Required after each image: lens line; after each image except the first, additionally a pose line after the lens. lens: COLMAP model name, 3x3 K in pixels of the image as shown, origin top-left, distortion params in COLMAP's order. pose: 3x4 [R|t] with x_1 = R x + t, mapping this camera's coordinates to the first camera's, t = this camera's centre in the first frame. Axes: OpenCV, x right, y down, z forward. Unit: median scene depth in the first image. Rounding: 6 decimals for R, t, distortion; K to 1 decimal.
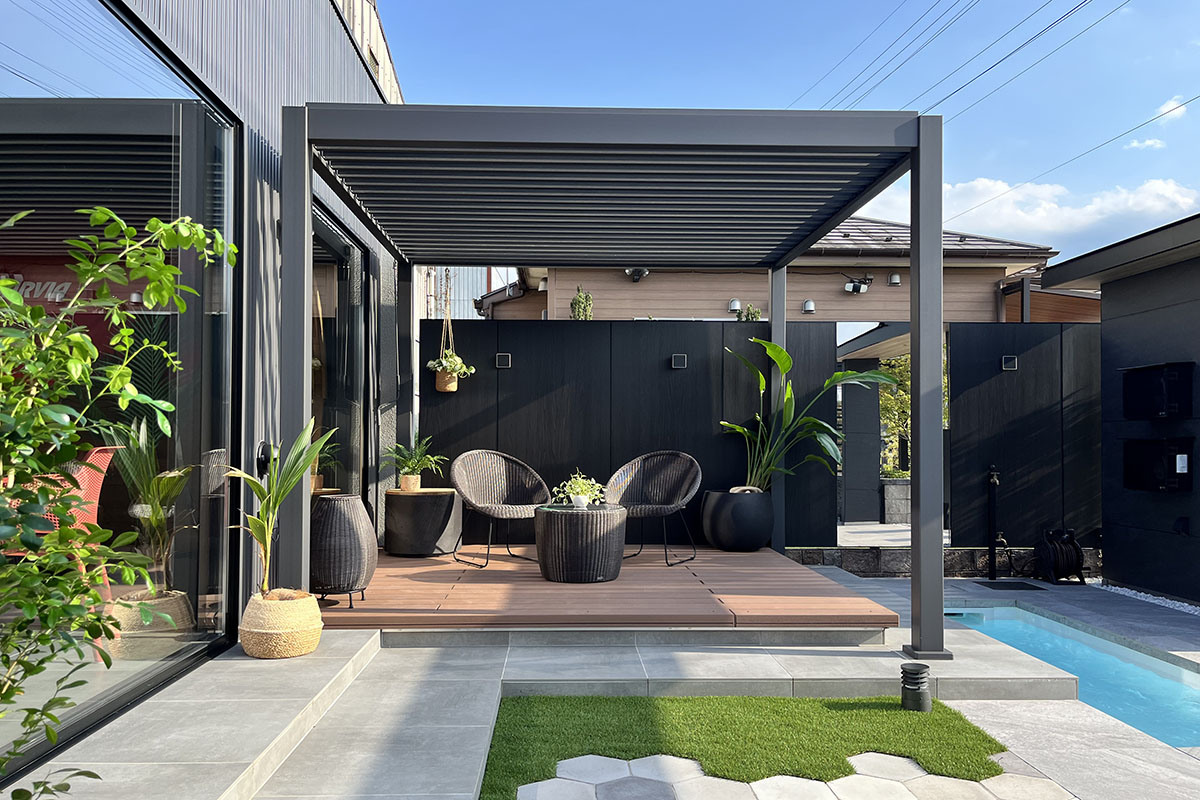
lens RADIAL K [[906.8, 0, 600.6], [0, 906.8, 434.9], [0, 0, 1]] dist [0.022779, -0.006138]
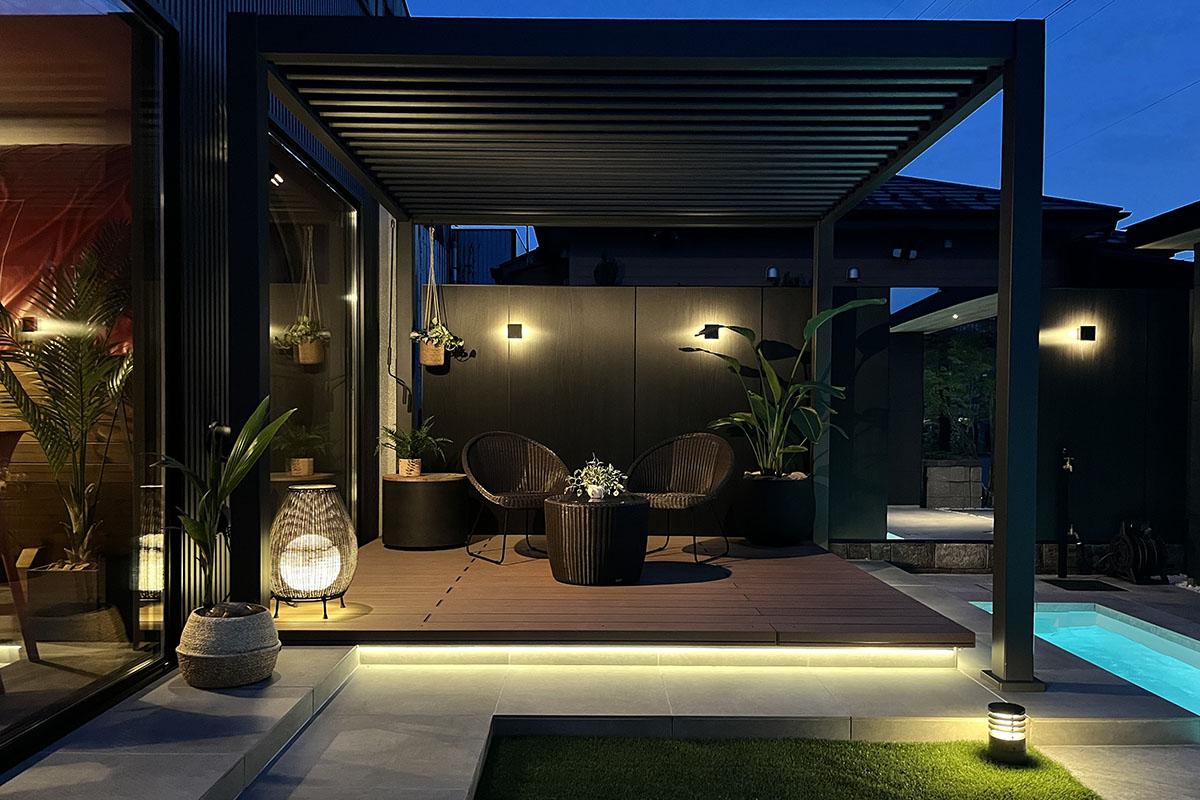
lens RADIAL K [[905.6, 0, 602.0], [0, 905.6, 442.7], [0, 0, 1]] dist [0.047402, -0.076700]
pose [[0.999521, 0.003160, -0.030785, 0.007256], [-0.002085, 0.999390, 0.034866, -0.003552], [0.030876, -0.034785, 0.998918, 0.105801]]
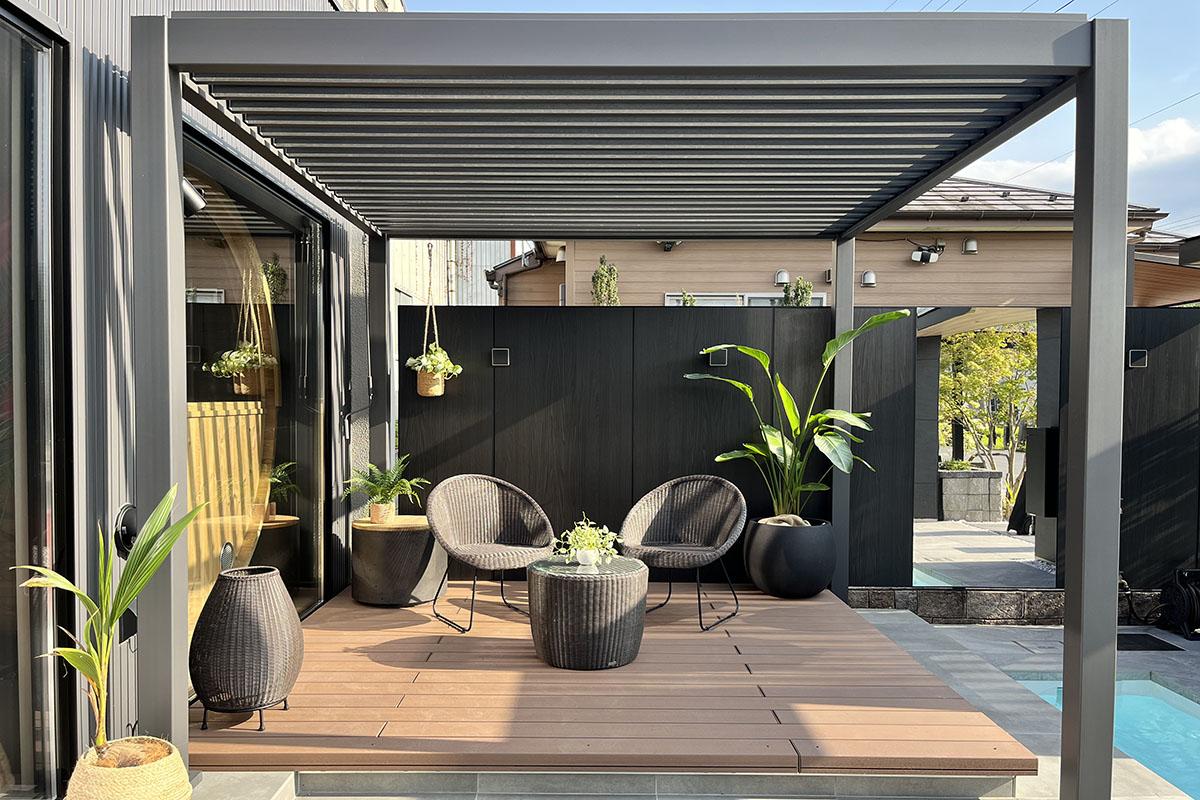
lens RADIAL K [[905.6, 0, 602.0], [0, 905.6, 442.7], [0, 0, 1]] dist [0.047402, -0.076700]
pose [[0.999339, 0.002657, -0.036252, 0.013740], [-0.000790, 0.998676, 0.051429, -0.049540], [0.036341, -0.051366, 0.998018, 0.199595]]
